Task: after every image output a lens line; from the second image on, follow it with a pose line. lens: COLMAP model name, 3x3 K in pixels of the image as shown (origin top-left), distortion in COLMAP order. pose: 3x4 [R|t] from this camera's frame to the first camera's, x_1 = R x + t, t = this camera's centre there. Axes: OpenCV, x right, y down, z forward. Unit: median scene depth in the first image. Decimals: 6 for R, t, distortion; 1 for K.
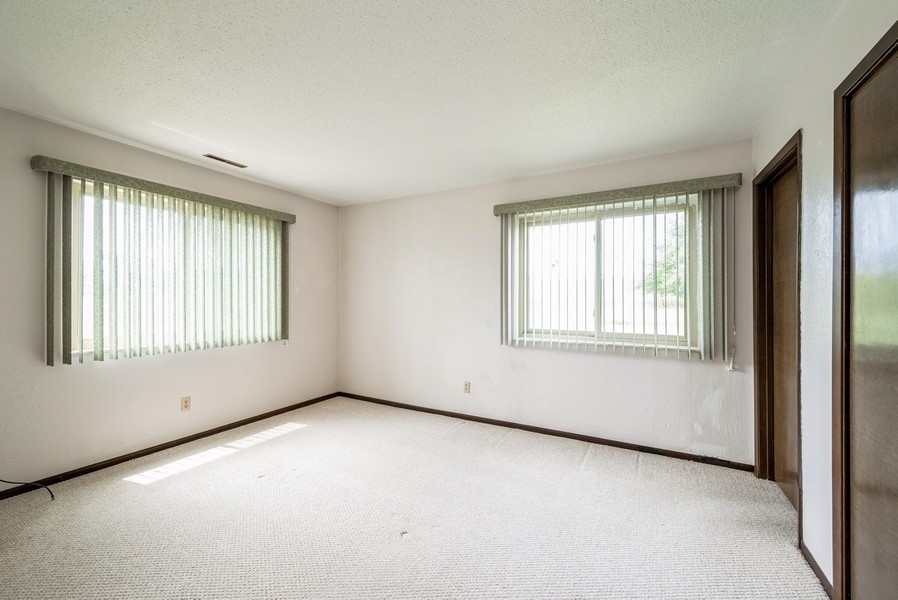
lens RADIAL K [[357.2, 0, 450.5], [0, 357.2, 298.5], [0, 0, 1]] dist [0.000003, -0.000022]
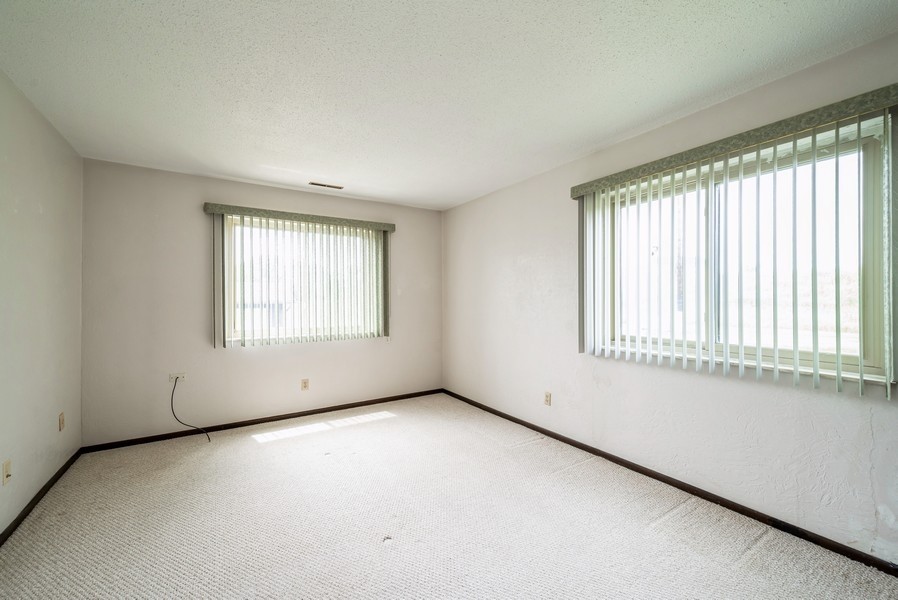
lens RADIAL K [[357.2, 0, 444.5], [0, 357.2, 299.3], [0, 0, 1]] dist [0.000003, -0.000022]
pose [[0.884831, -0.008191, -0.465839, 0.268413], [0.008927, 0.999960, -0.000625, 0.001956], [0.465826, -0.003605, 0.884869, 0.119110]]
